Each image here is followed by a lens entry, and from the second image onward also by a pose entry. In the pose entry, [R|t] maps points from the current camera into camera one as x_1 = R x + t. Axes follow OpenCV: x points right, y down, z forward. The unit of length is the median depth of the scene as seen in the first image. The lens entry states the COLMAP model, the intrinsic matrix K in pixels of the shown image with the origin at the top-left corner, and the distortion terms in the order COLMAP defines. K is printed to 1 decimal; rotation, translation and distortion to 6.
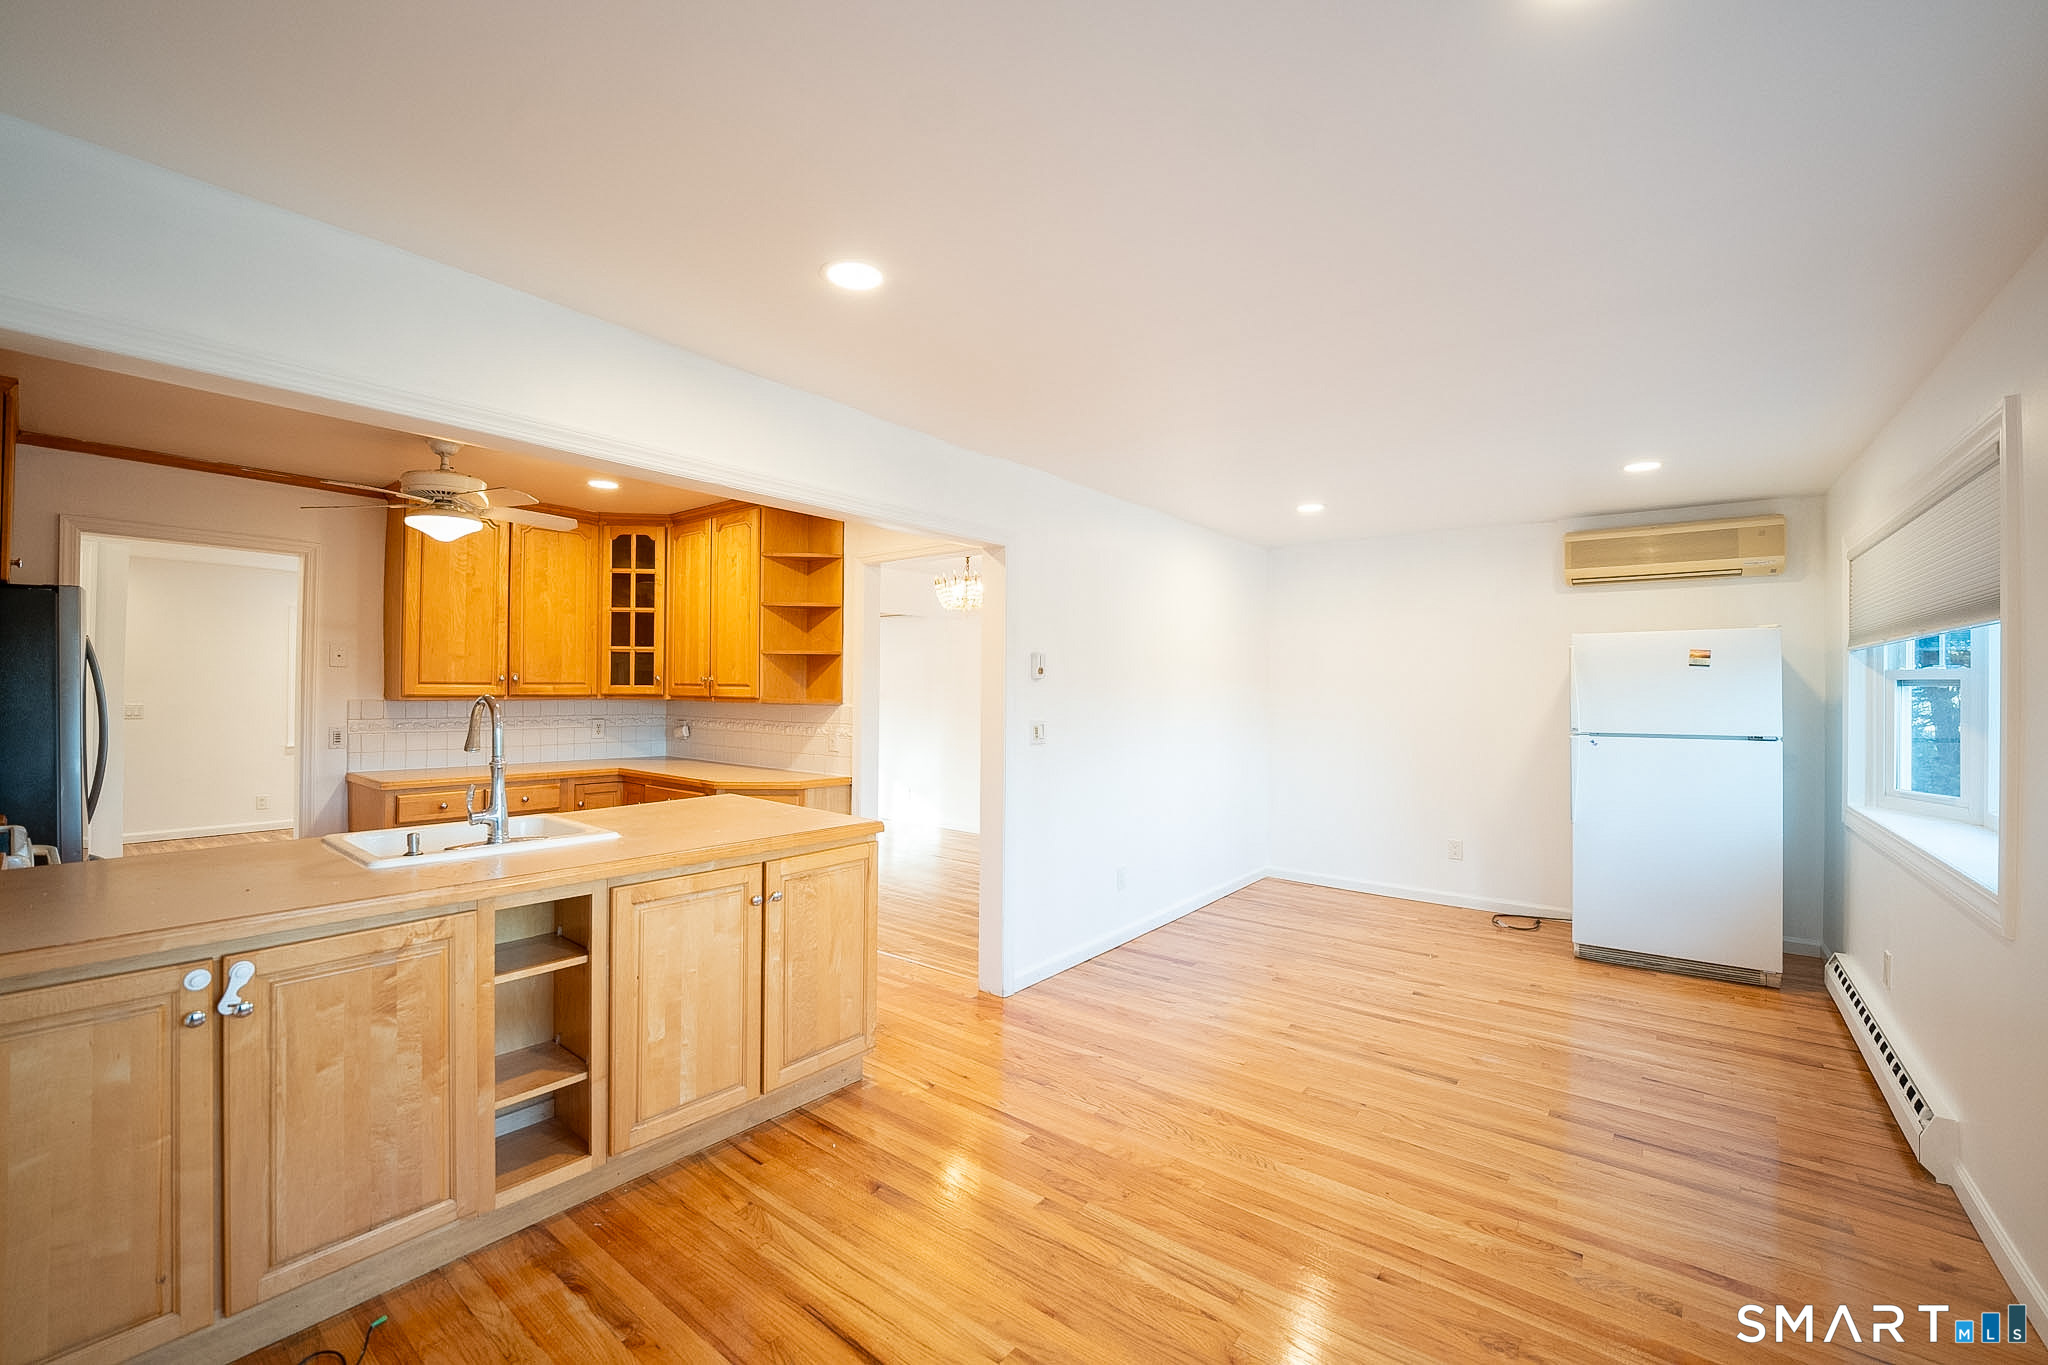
lens RADIAL K [[832.8, 0, 1016.0], [0, 832.8, 683.5], [0, 0, 1]] dist [-0.022752, 0.000407]
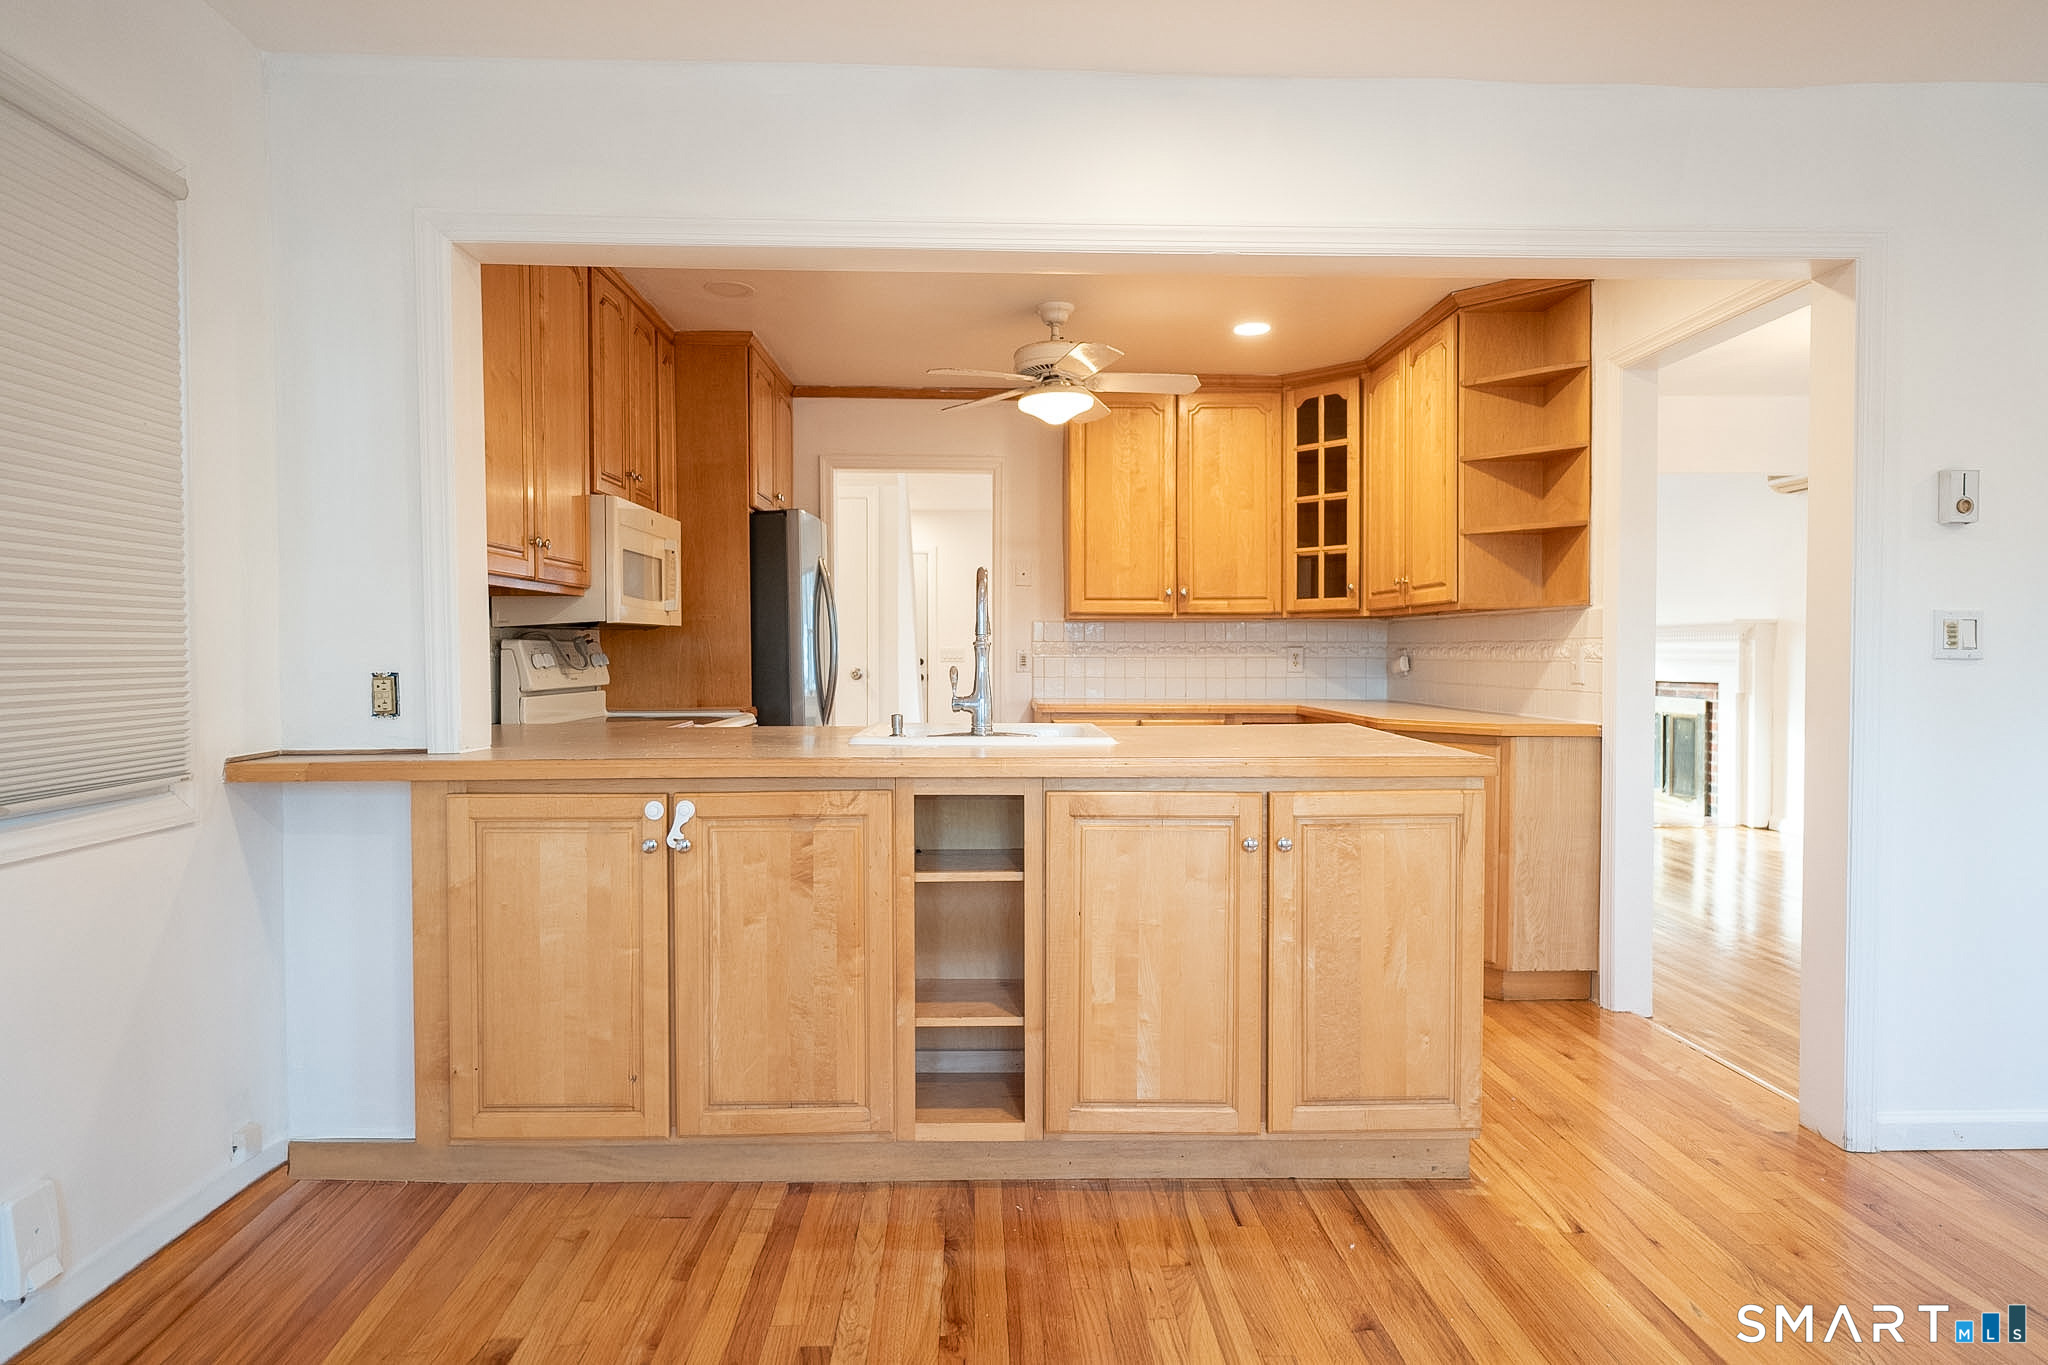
lens RADIAL K [[1124.8, 0, 1015.6], [0, 1124.8, 677.7], [0, 0, 1]] dist [0.000833, 0.000540]
pose [[0.648470, 0.007463, -0.761204, 0.253570], [0.010130, 0.999779, 0.018432, 0.099167], [0.761173, -0.019663, 0.648251, 0.238757]]
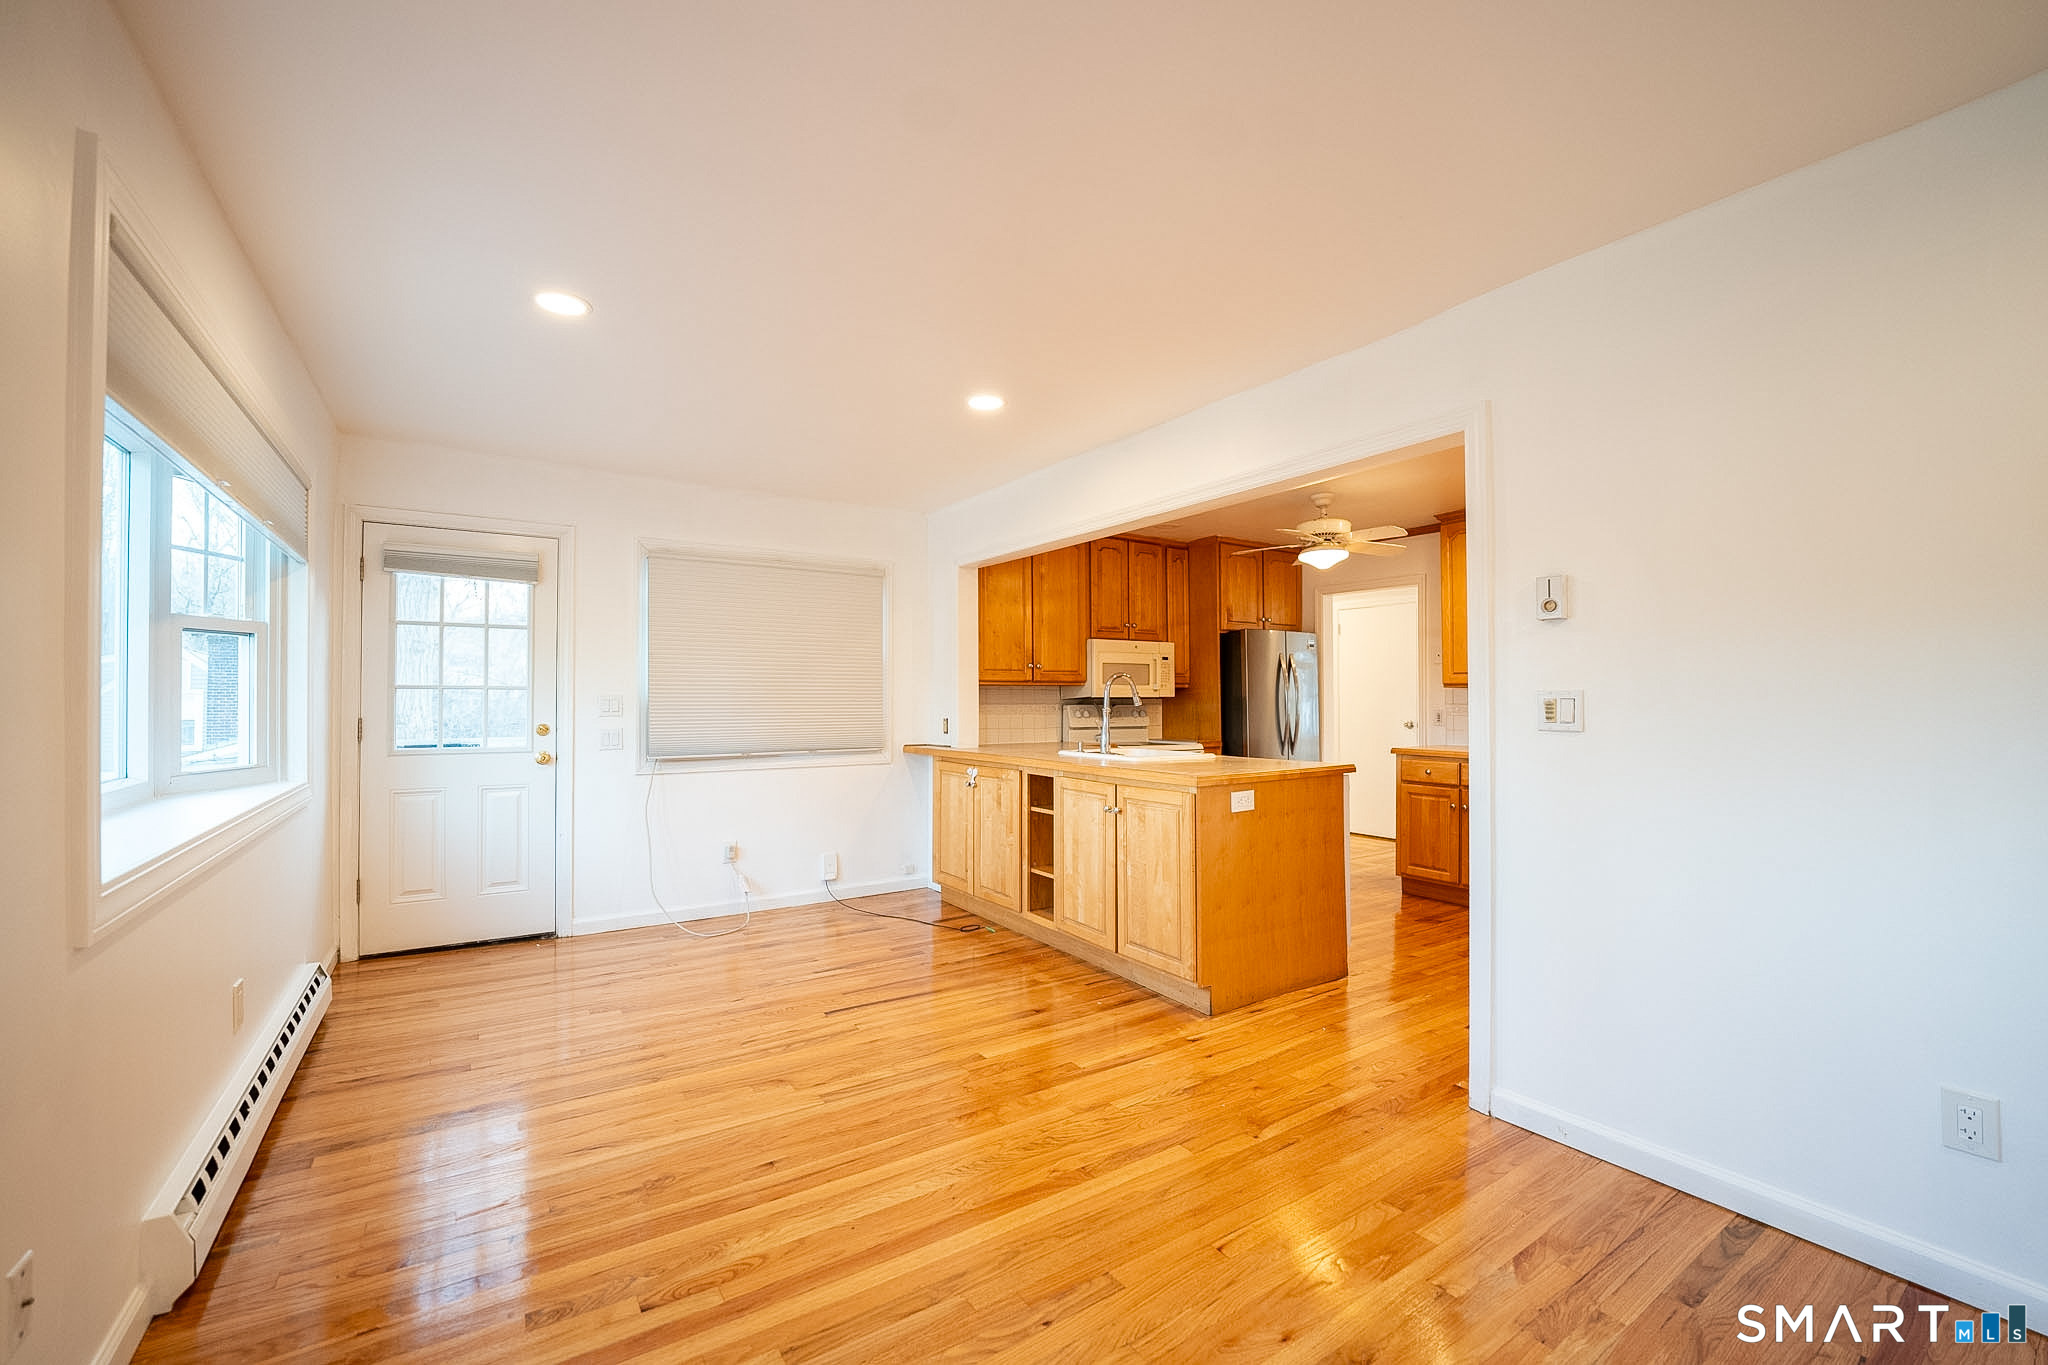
lens RADIAL K [[832.8, 0, 1016.0], [0, 832.8, 683.5], [0, 0, 1]] dist [-0.022752, 0.000407]
pose [[-0.312669, -0.030408, -0.949375, 1.041963], [-0.000616, 0.999494, -0.031810, 0.087262], [0.949862, -0.009362, -0.312529, 1.229398]]
